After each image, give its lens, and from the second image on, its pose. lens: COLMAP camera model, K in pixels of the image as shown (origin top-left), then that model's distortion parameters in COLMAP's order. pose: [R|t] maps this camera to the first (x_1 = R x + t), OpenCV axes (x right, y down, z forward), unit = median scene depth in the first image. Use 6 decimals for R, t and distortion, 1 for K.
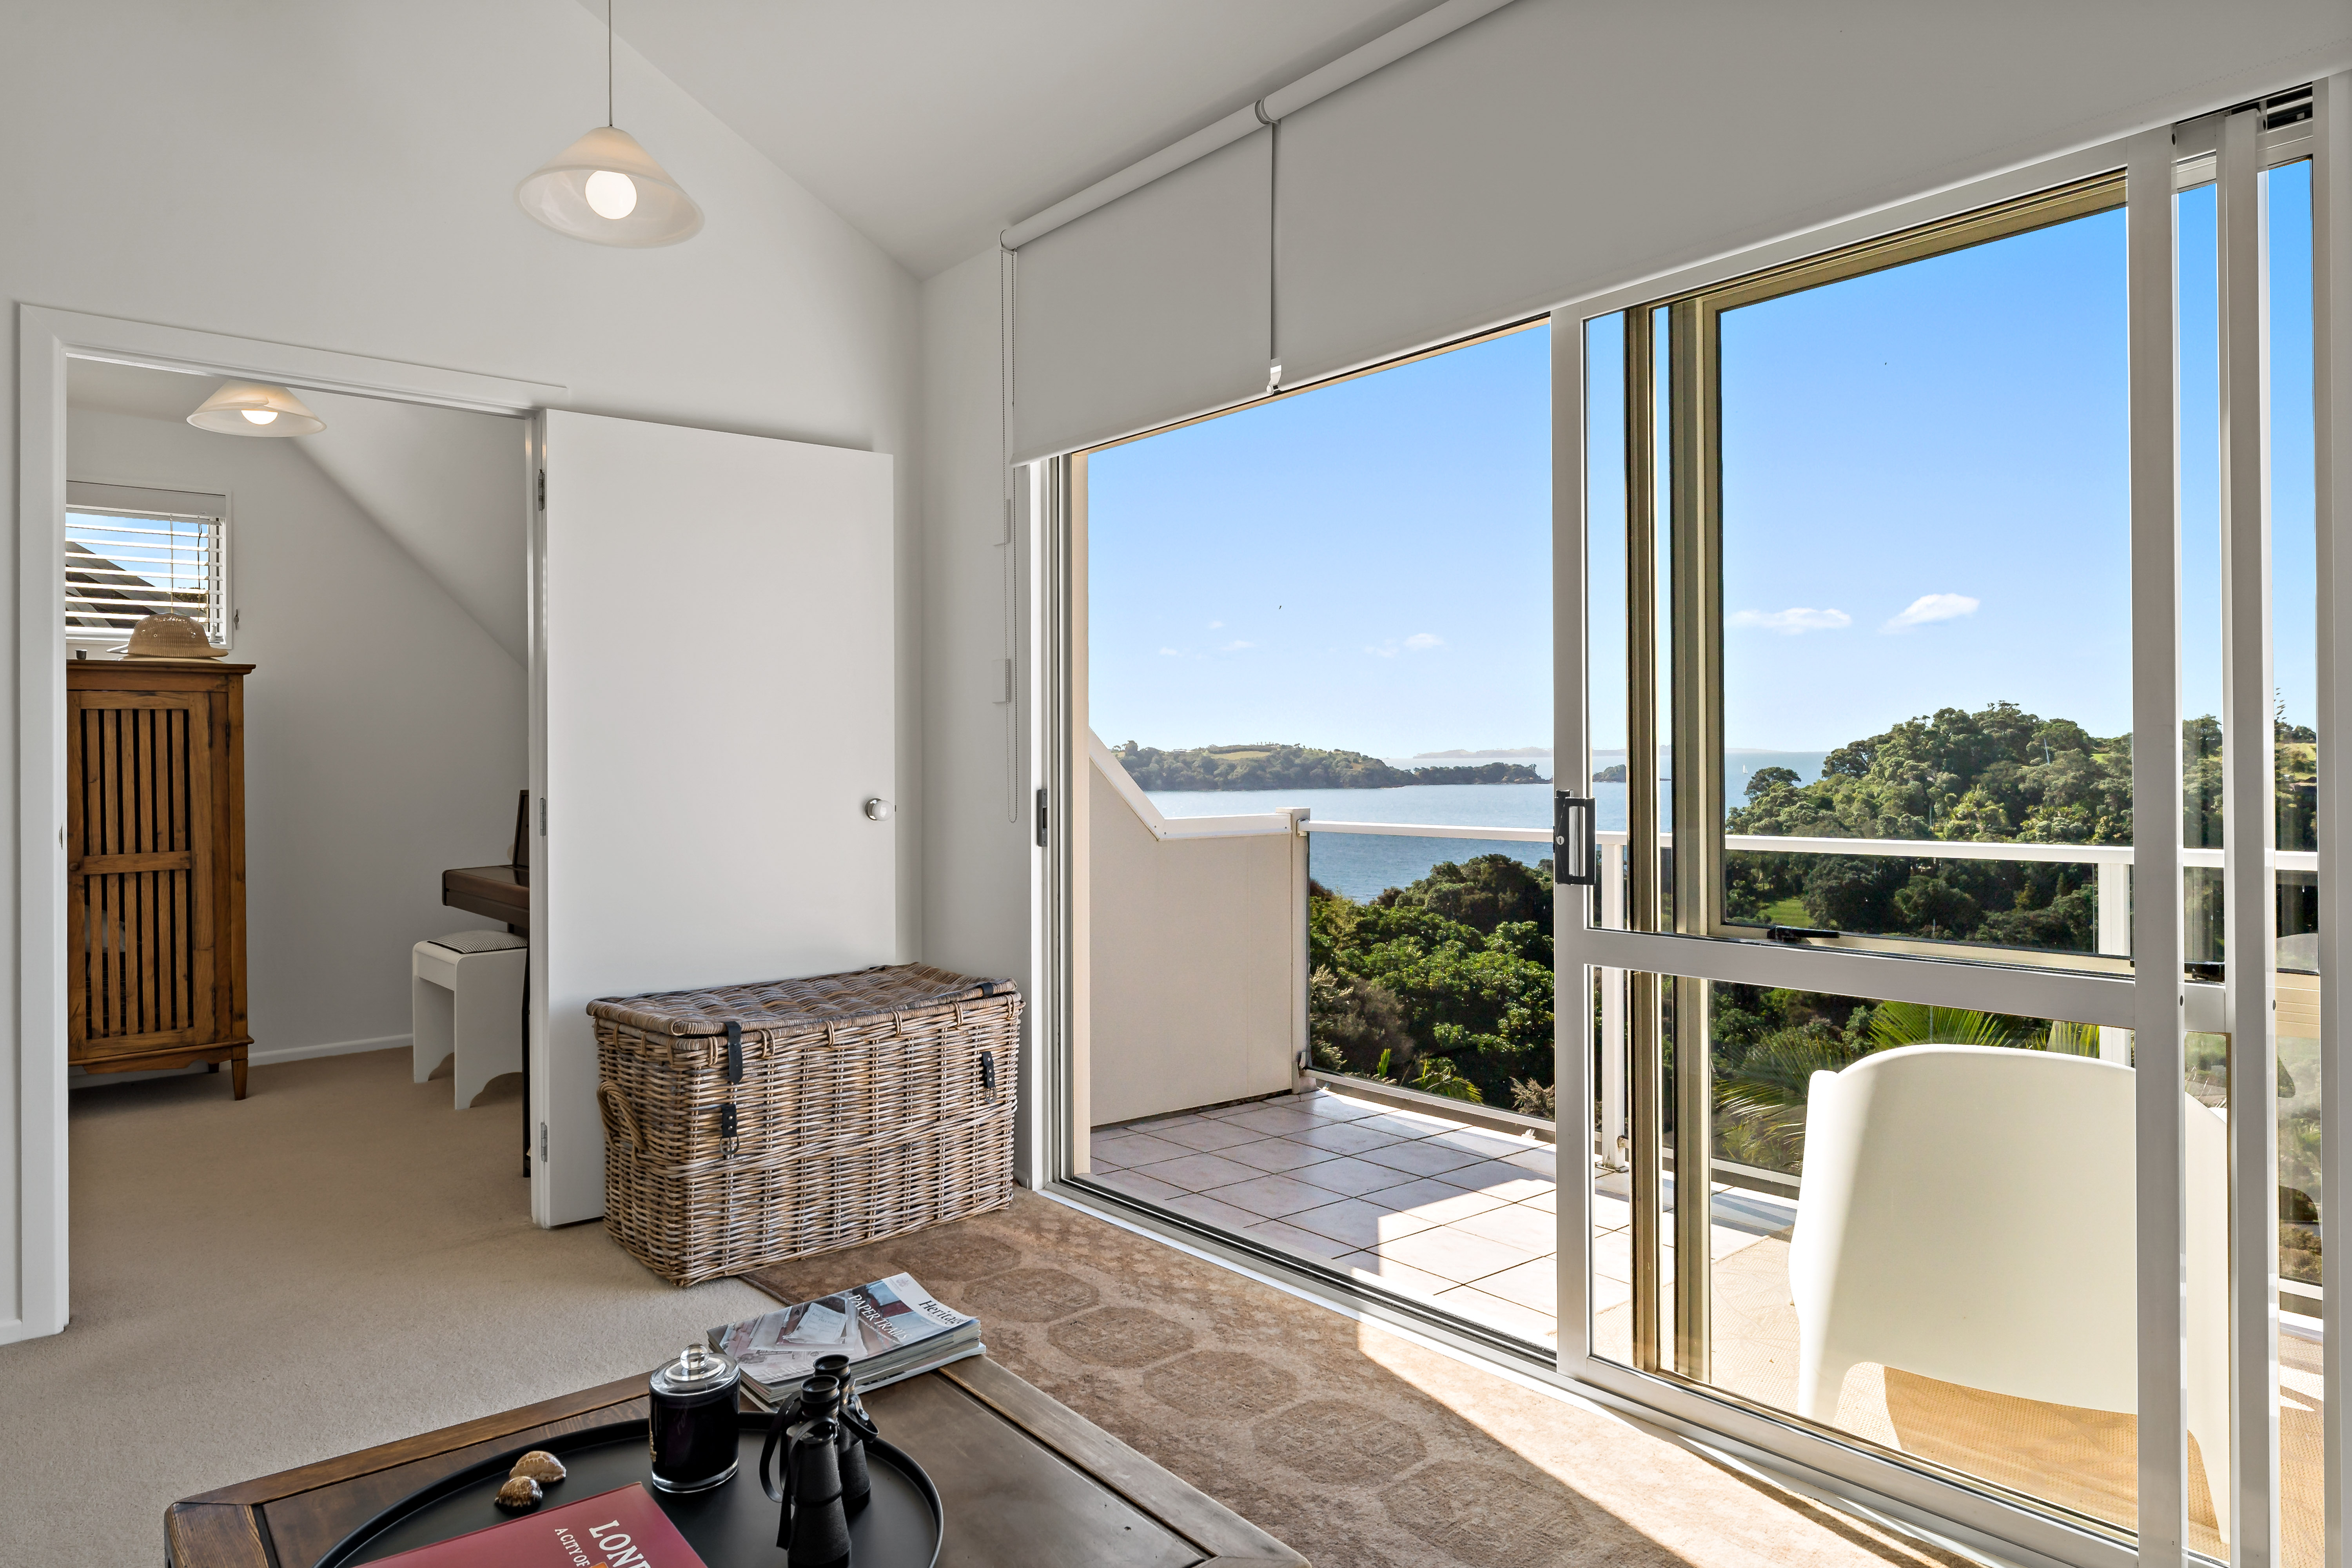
lens RADIAL K [[1422.1, 0, 1180.0], [0, 1422.1, 729.6], [0, 0, 1]] dist [-0.002250, 0.001546]
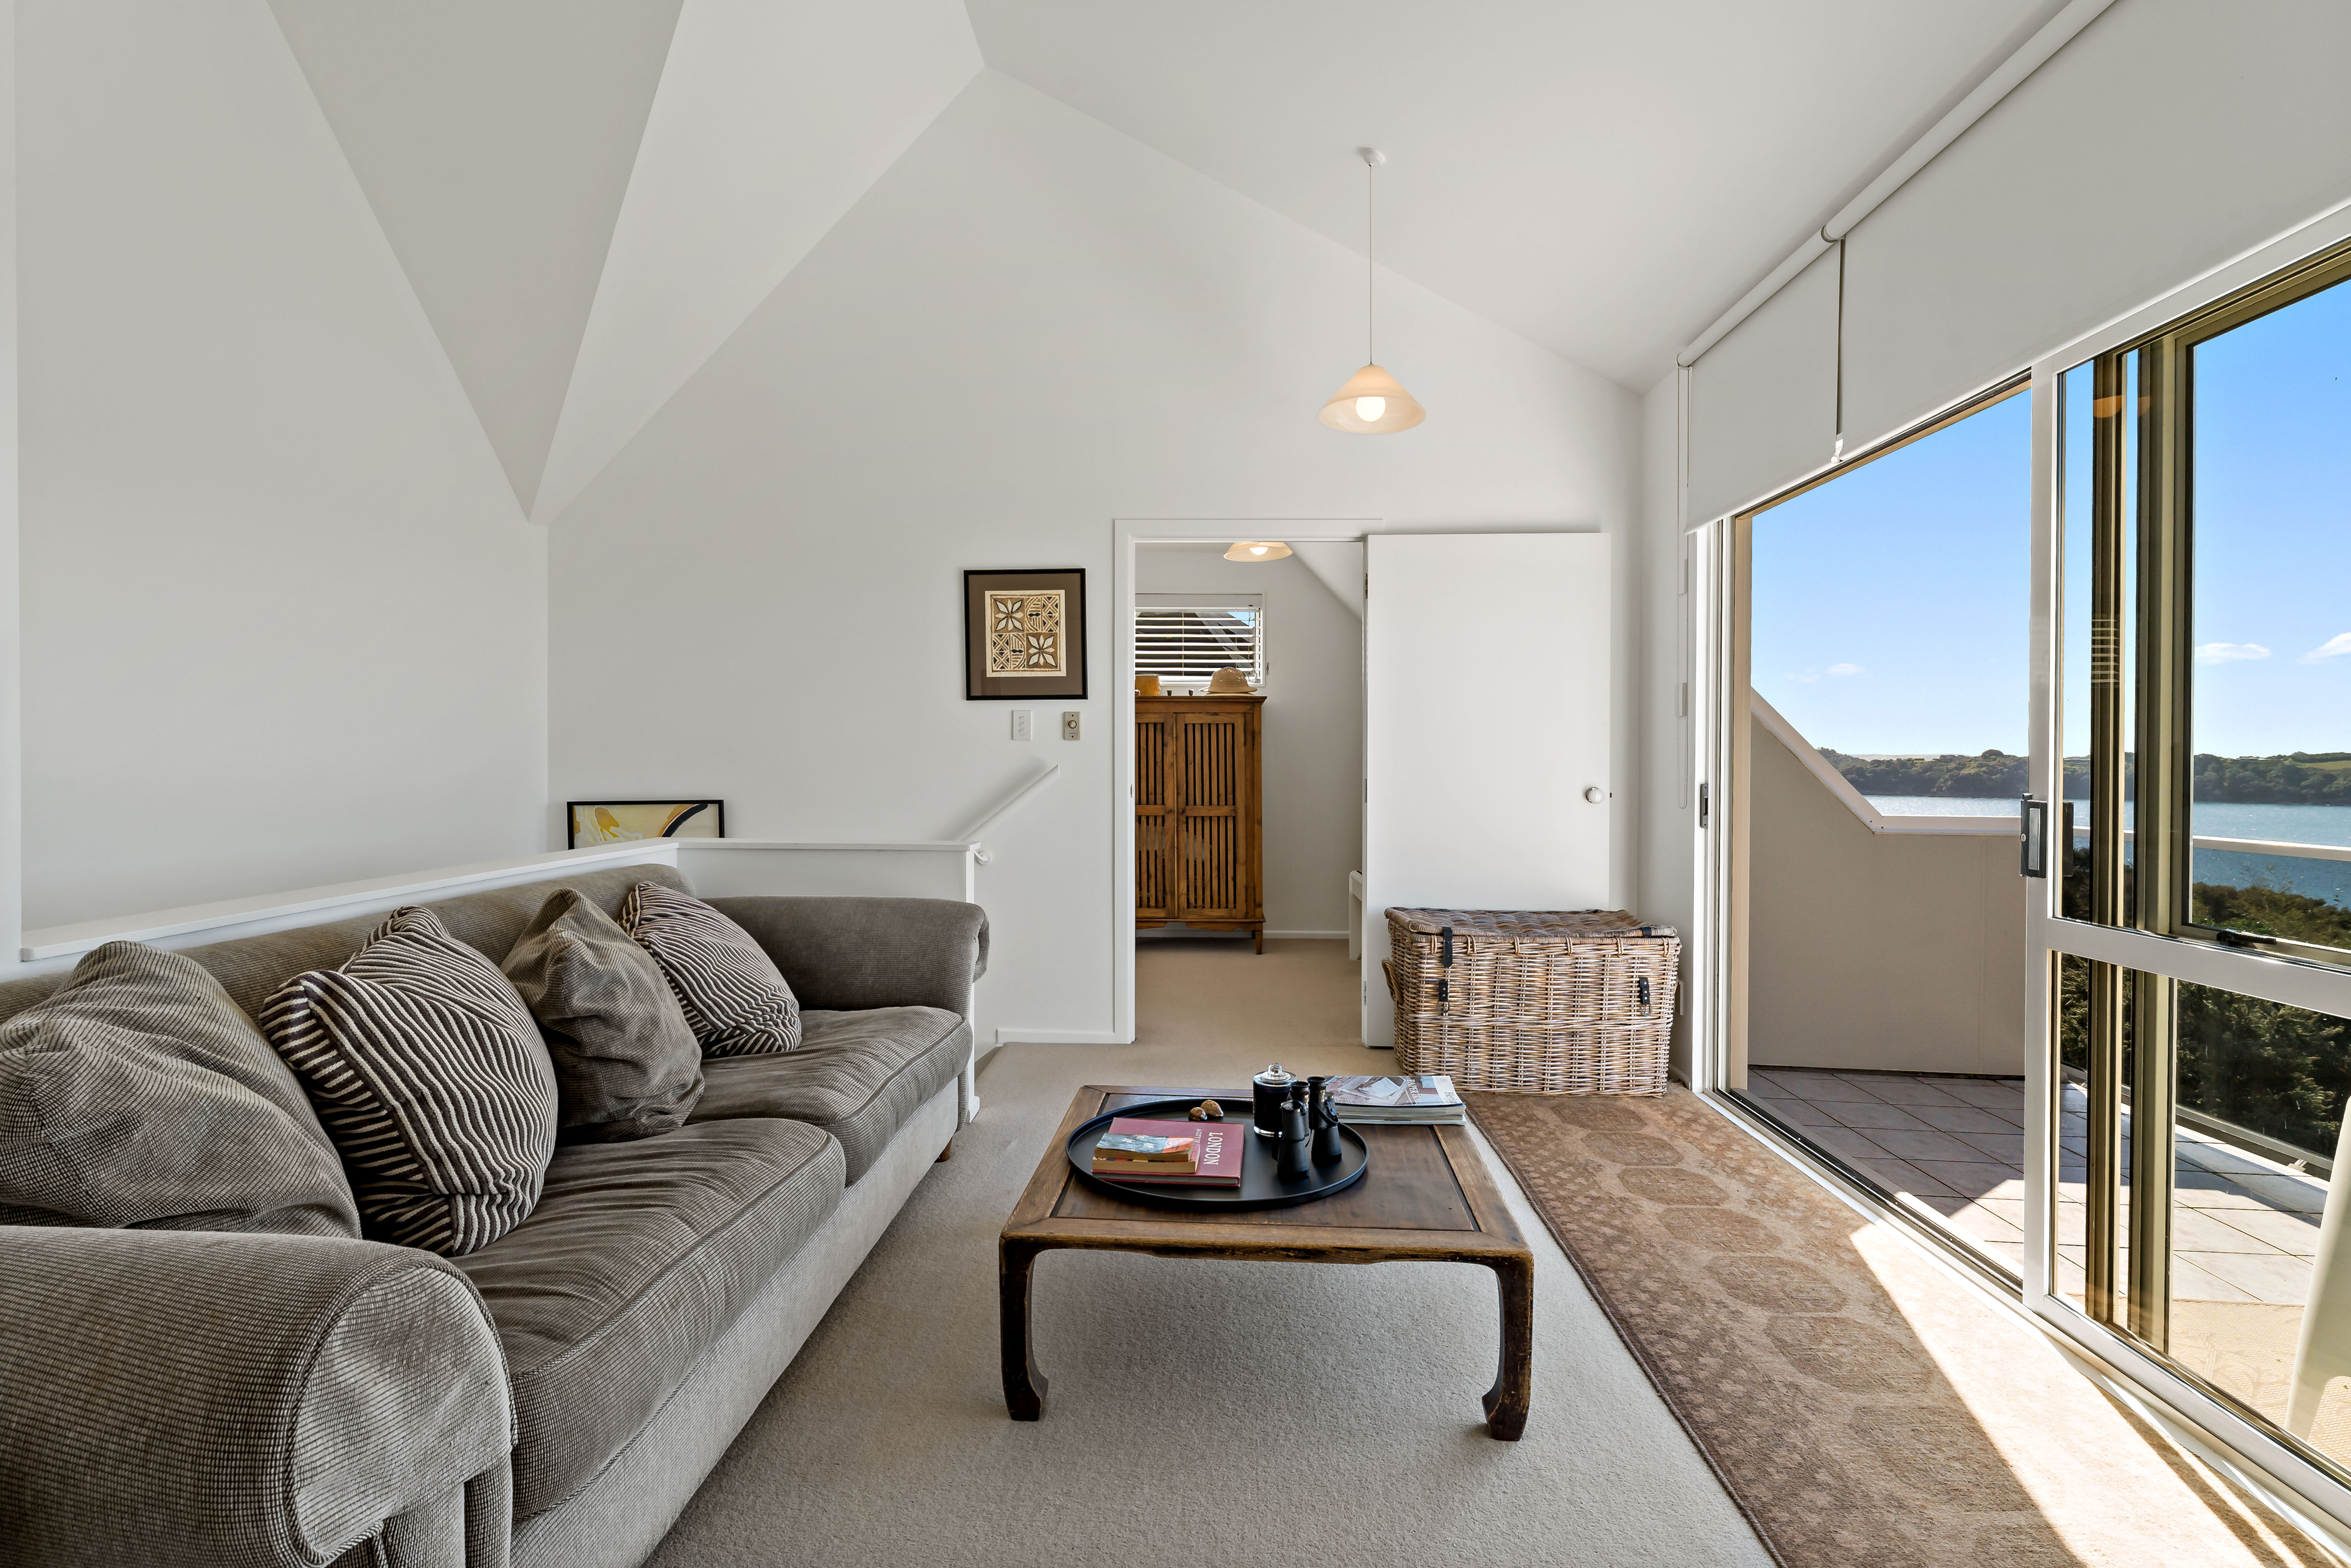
lens RADIAL K [[1161.2, 0, 1174.0], [0, 1161.2, 754.3], [0, 0, 1]] dist [0.001317, 0.001565]
pose [[0.729963, 0.013991, -0.683343, 0.301839], [-0.001859, 0.999827, 0.018485, -0.003798], [0.683484, -0.012223, 0.729863, -0.107178]]
